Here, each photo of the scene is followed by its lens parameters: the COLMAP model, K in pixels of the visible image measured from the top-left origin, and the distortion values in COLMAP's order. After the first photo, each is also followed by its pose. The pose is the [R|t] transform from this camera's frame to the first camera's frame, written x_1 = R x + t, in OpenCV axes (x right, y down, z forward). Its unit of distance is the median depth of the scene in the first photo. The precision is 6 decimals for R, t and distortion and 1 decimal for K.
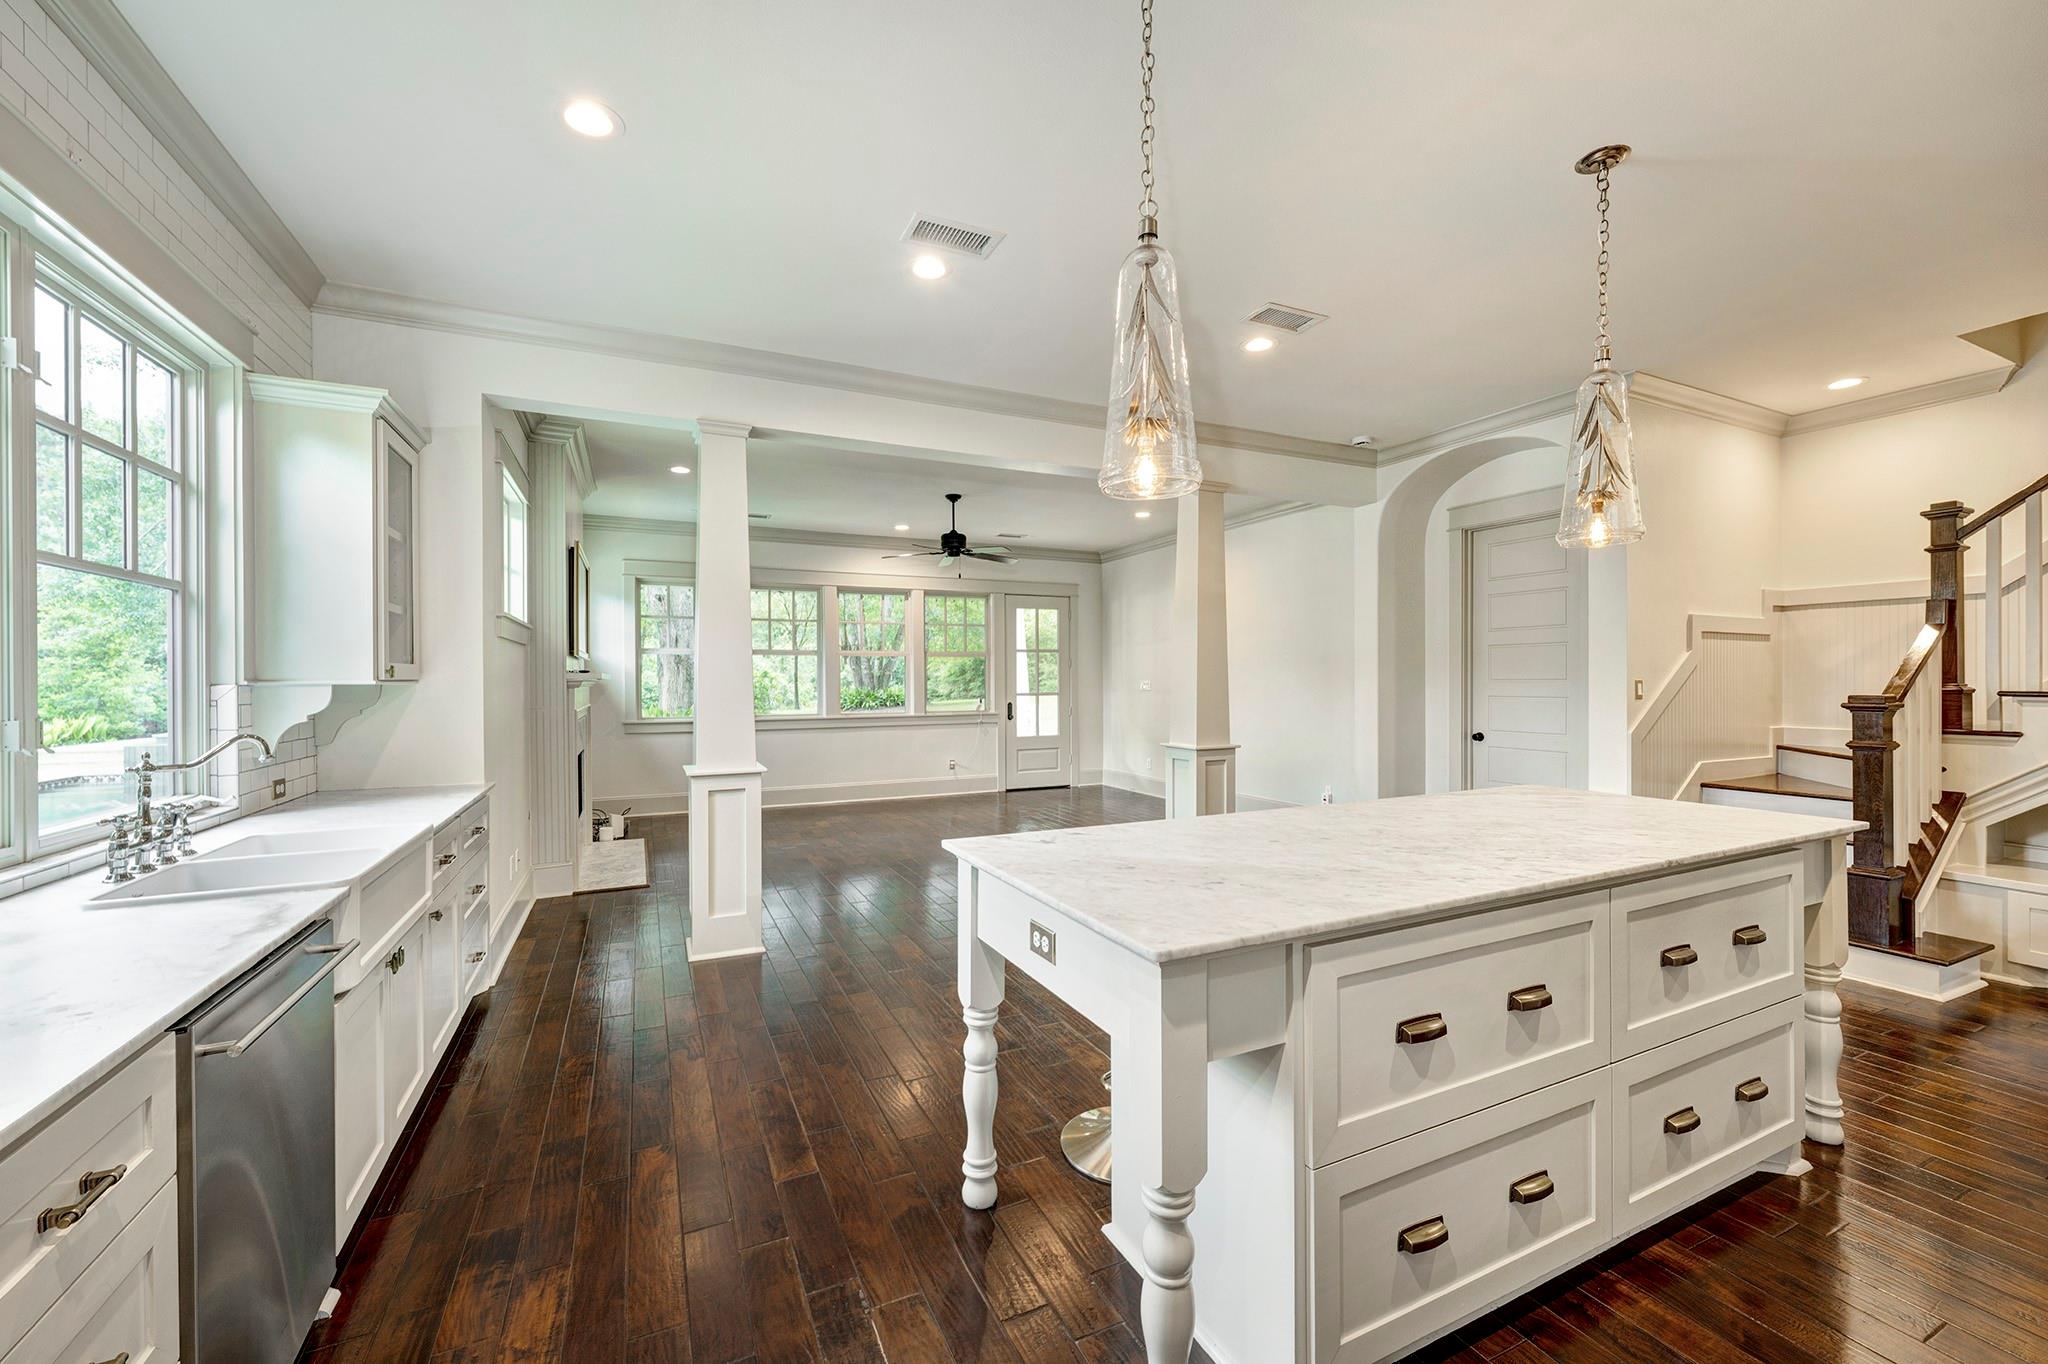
lens RADIAL K [[829.1, 0, 1024.0], [0, 829.1, 682.0], [0, 0, 1]] dist [-0.002967, -0.000236]
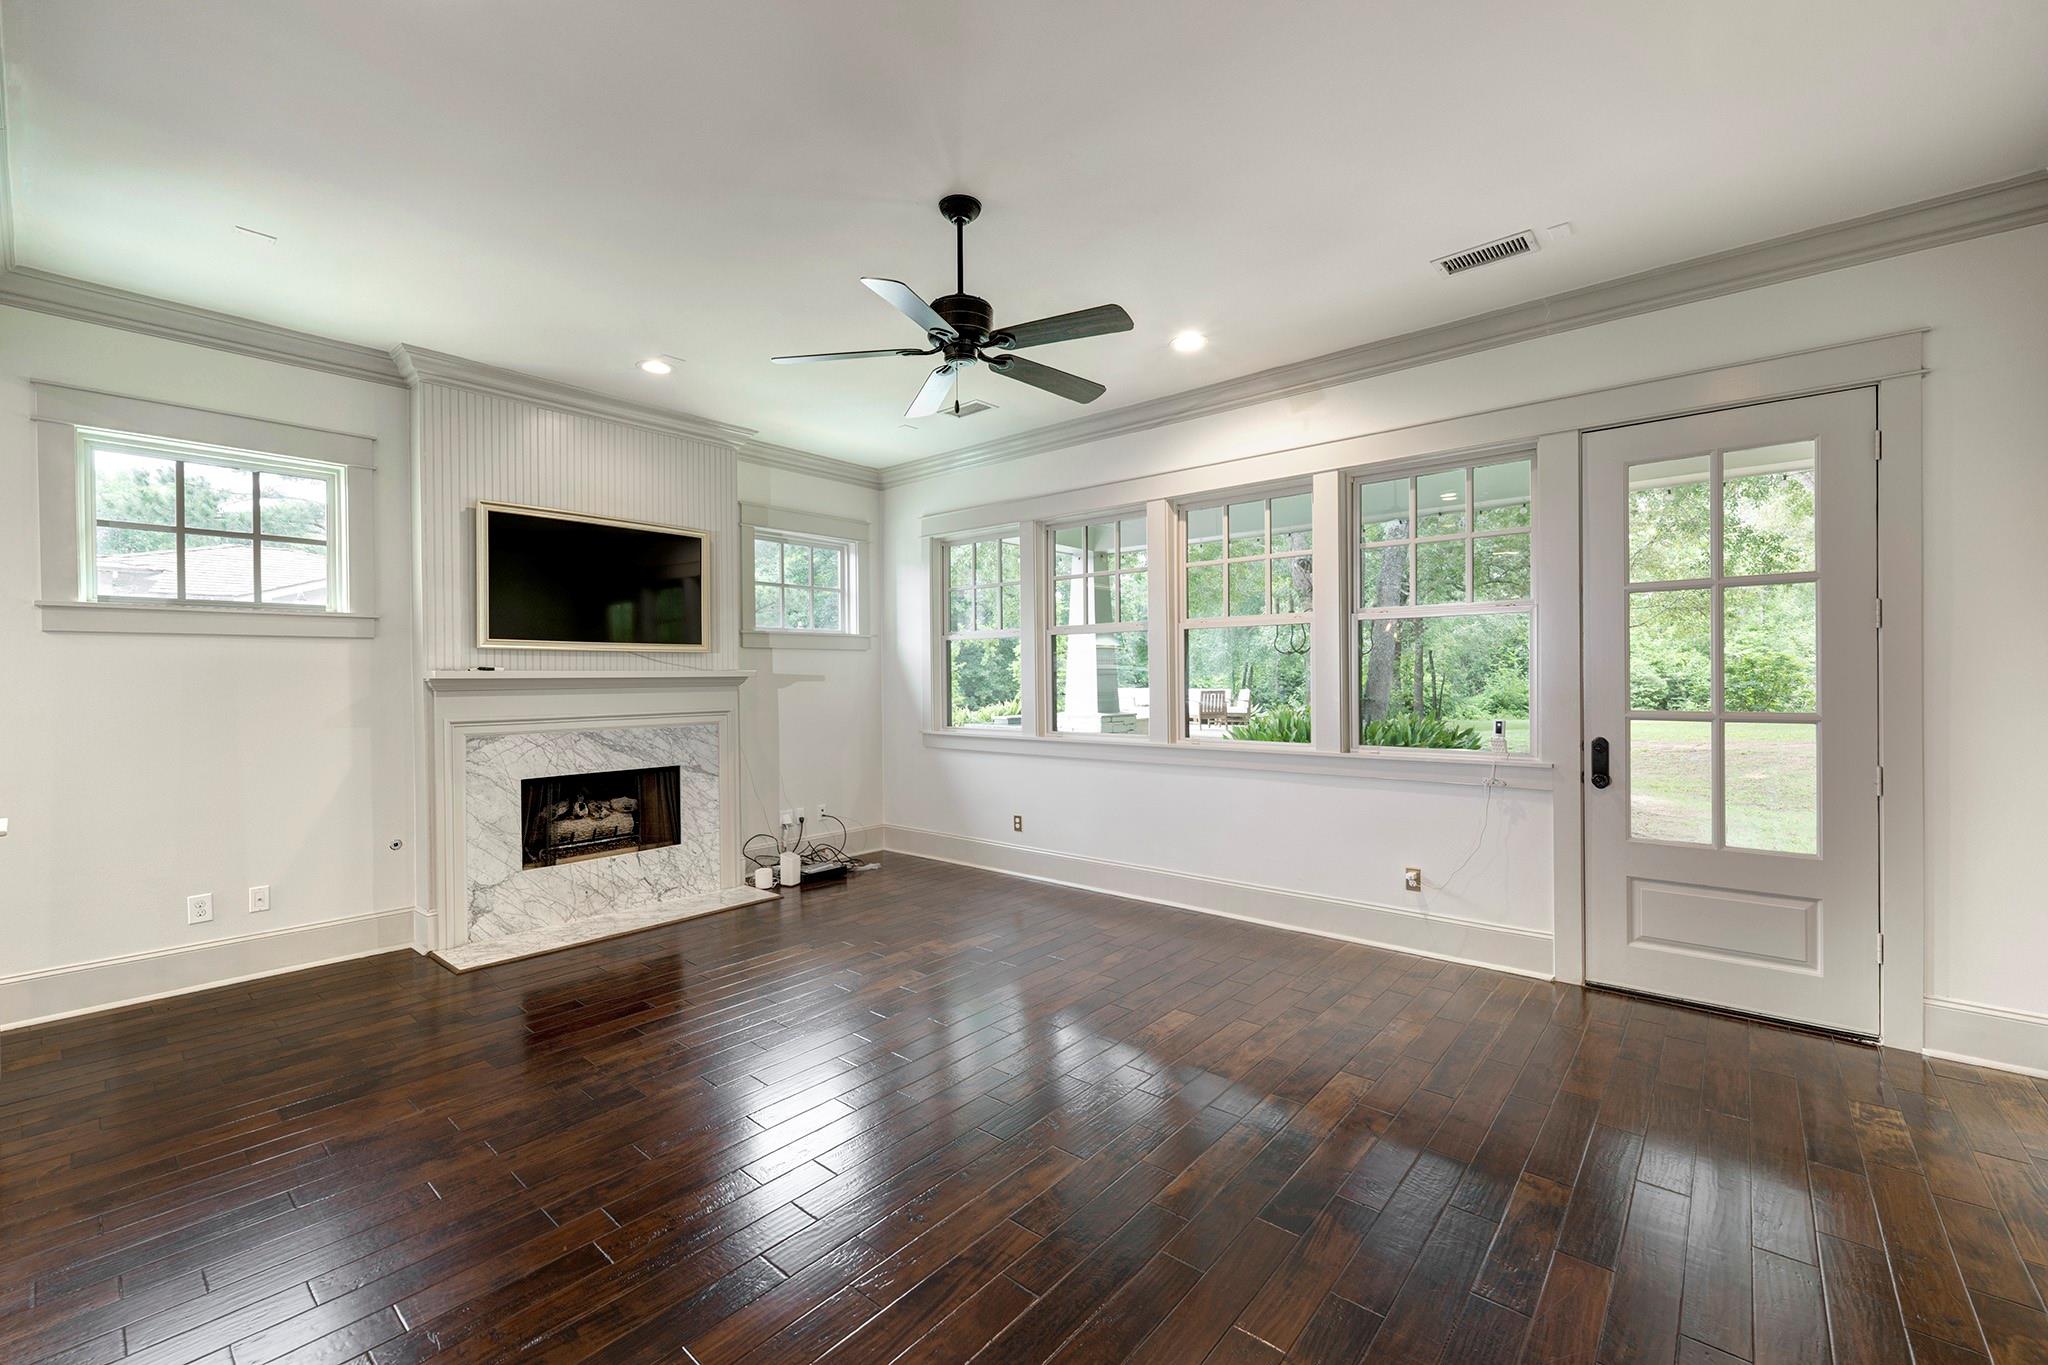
lens RADIAL K [[809.2, 0, 1024.0], [0, 809.2, 682.5], [0, 0, 1]] dist [0.000084, -0.000022]
pose [[0.397920, 0.002897, -0.917416, 0.198771], [0.002678, 0.999987, 0.004319, -0.000743], [0.917416, -0.004175, 0.397907, 0.633508]]
